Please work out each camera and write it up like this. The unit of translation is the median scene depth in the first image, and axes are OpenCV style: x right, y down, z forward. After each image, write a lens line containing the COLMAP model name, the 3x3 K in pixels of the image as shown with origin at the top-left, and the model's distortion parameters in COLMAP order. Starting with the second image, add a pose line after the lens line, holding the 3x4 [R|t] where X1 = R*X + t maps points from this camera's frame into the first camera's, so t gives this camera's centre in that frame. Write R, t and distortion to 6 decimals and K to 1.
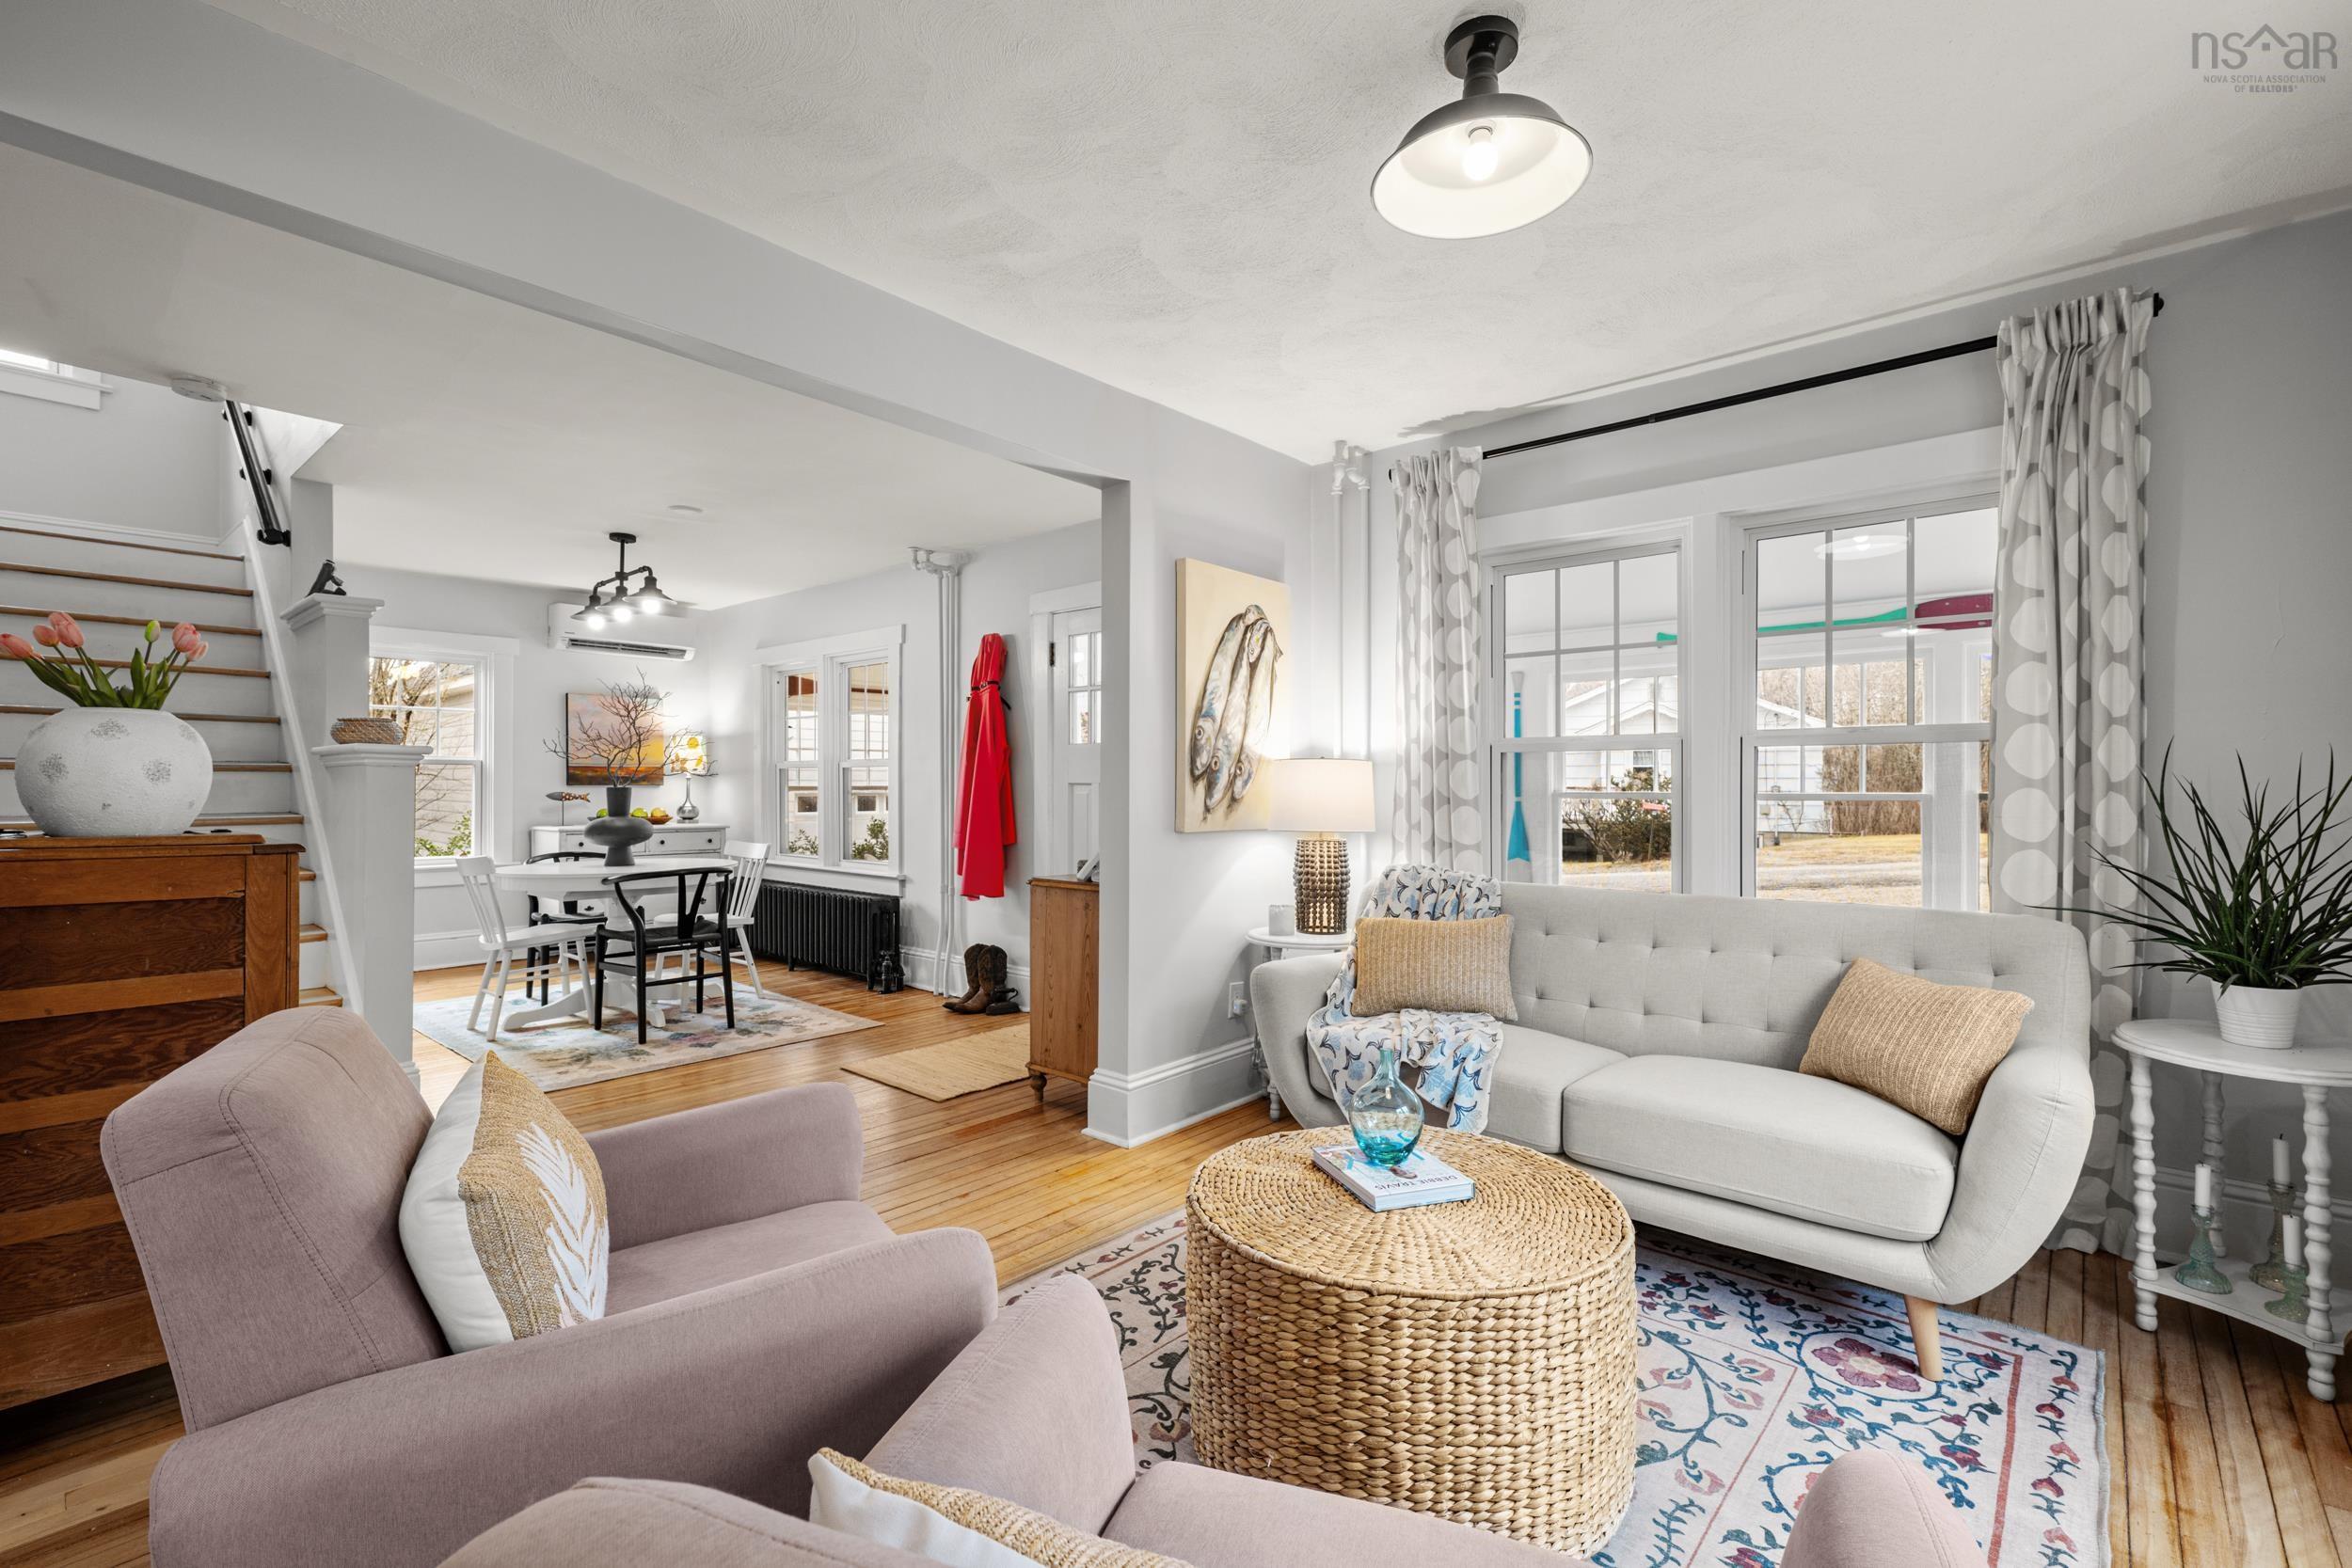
lens RADIAL K [[1039.0, 0, 1175.1], [0, 1039.0, 793.5], [0, 0, 1]] dist [-0.001530, -0.000244]
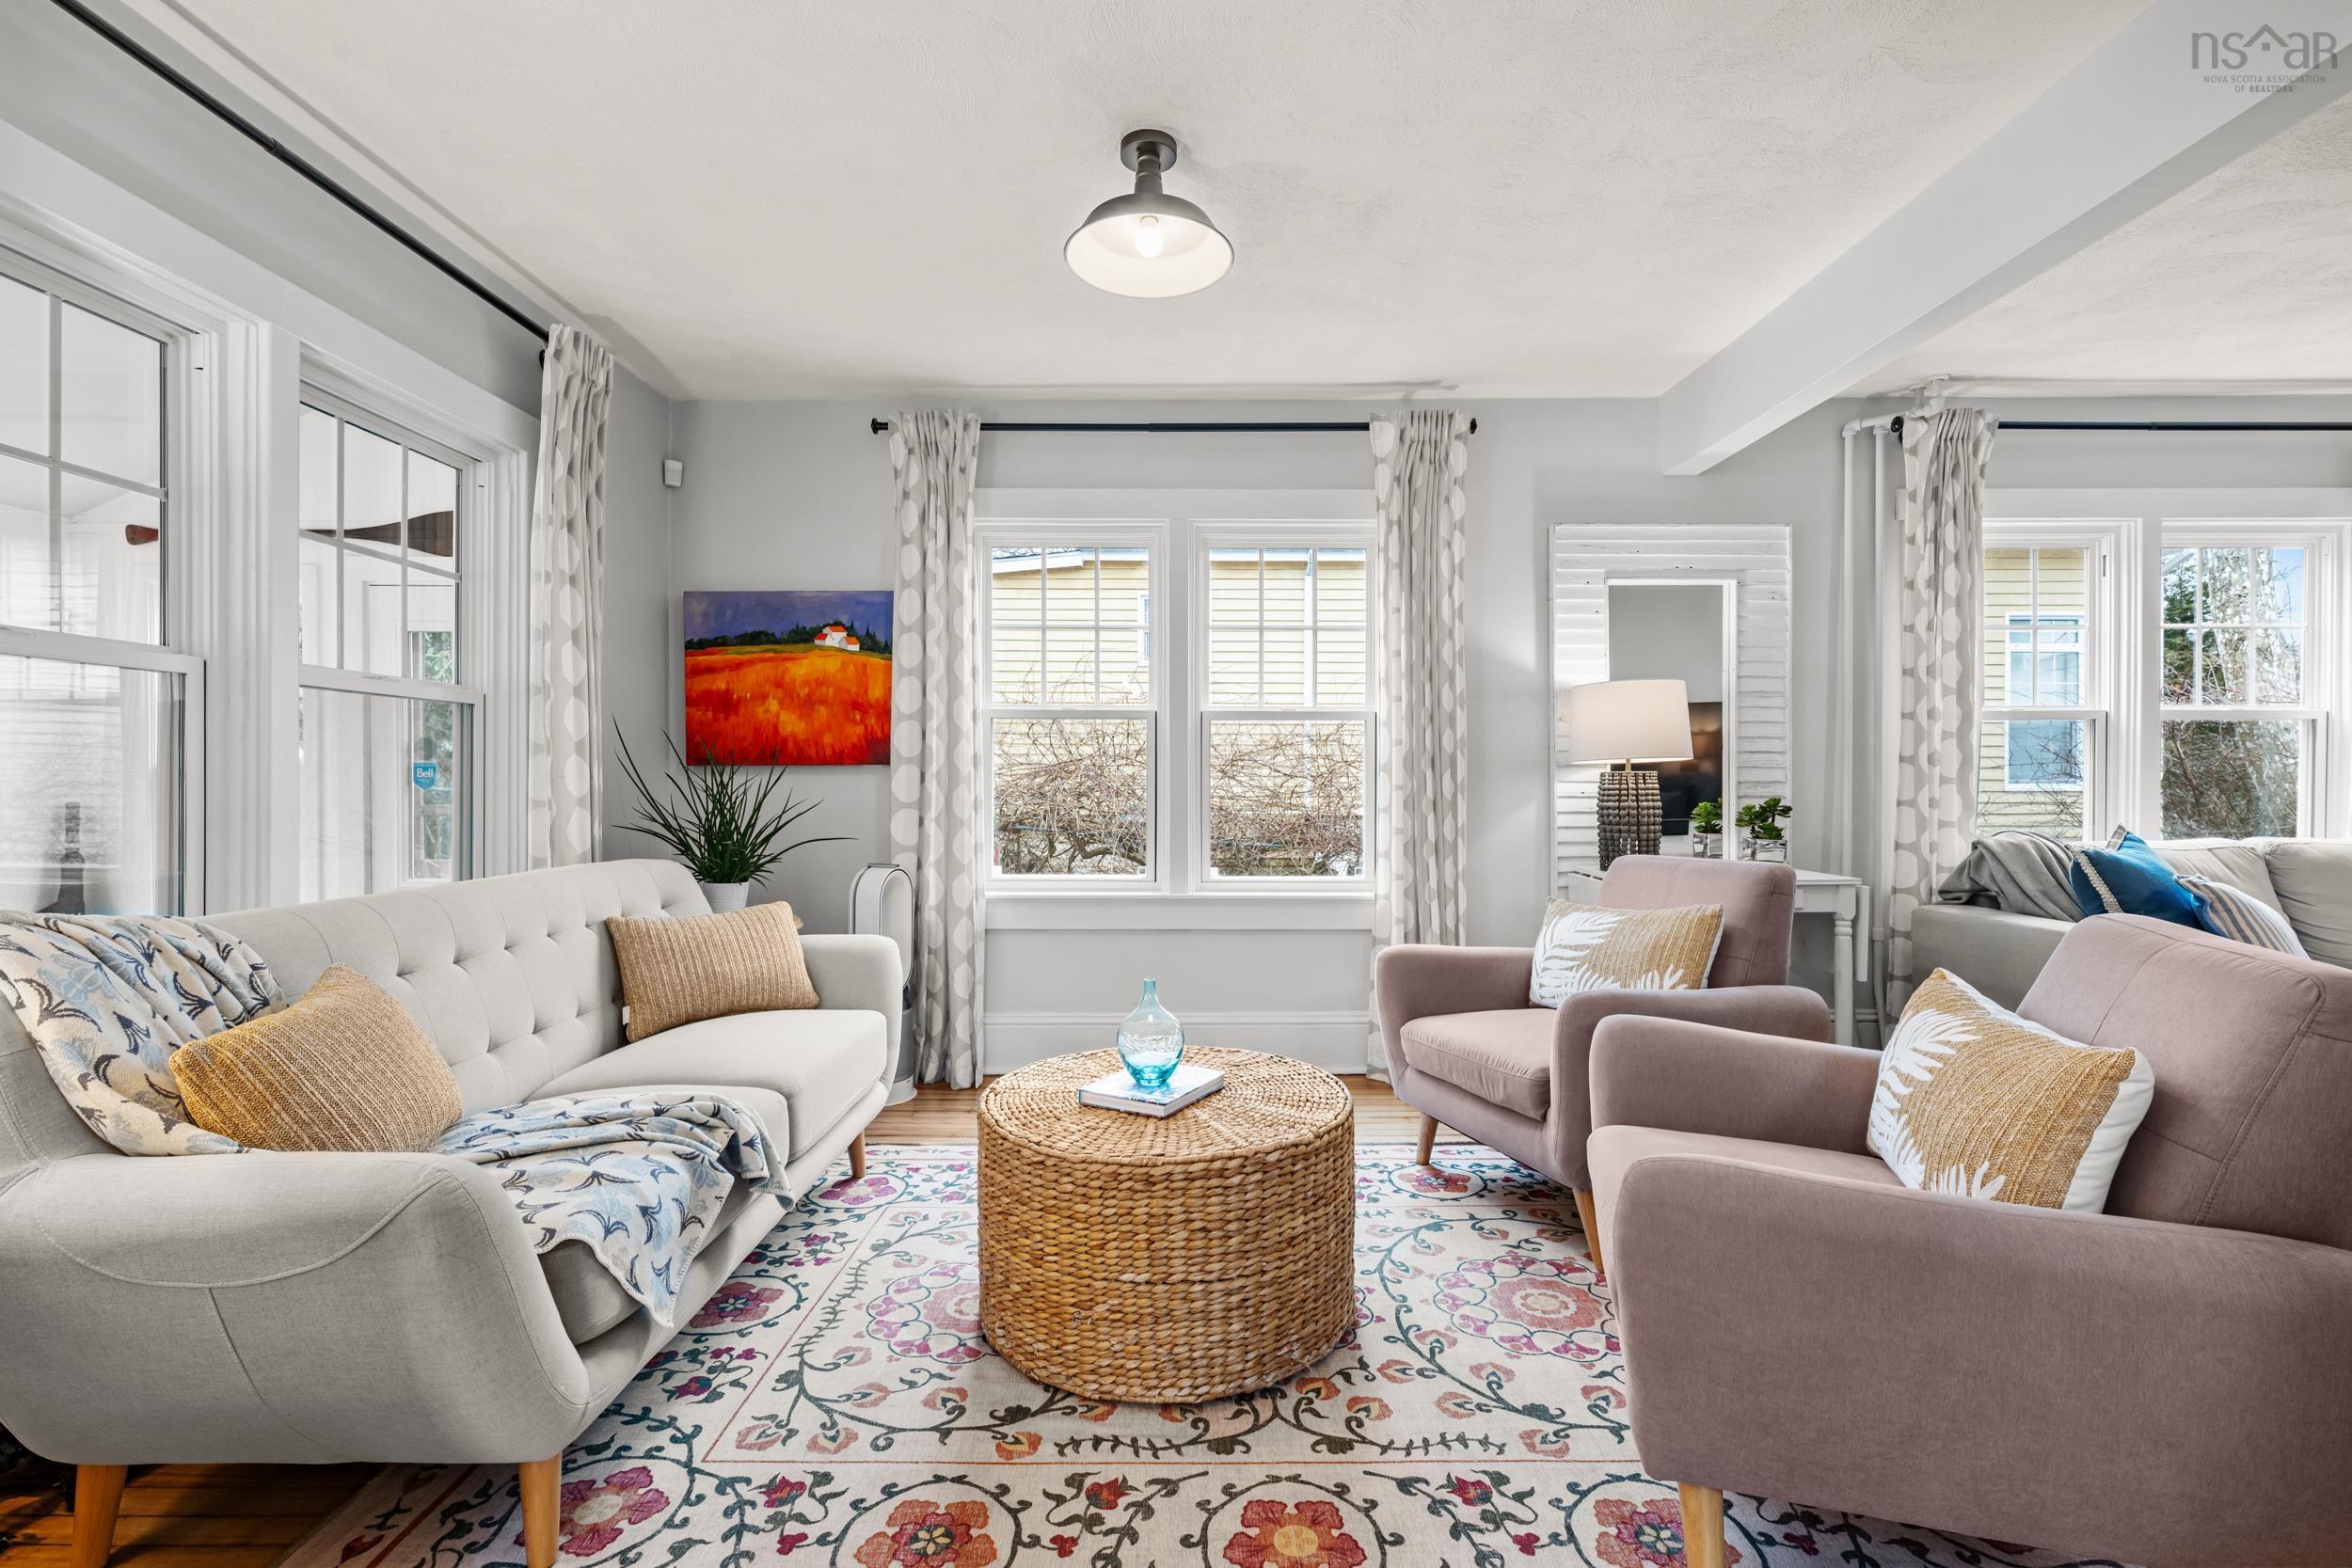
lens RADIAL K [[1028.0, 0, 1176.0], [0, 1028.0, 784.0], [0, 0, 1]] dist [-0.001729, -0.000256]
pose [[-0.659024, -0.005211, 0.752104, -0.508412], [0.002240, 0.999958, 0.008891, 0.019393], [-0.752119, 0.007544, -0.658984, 1.359697]]
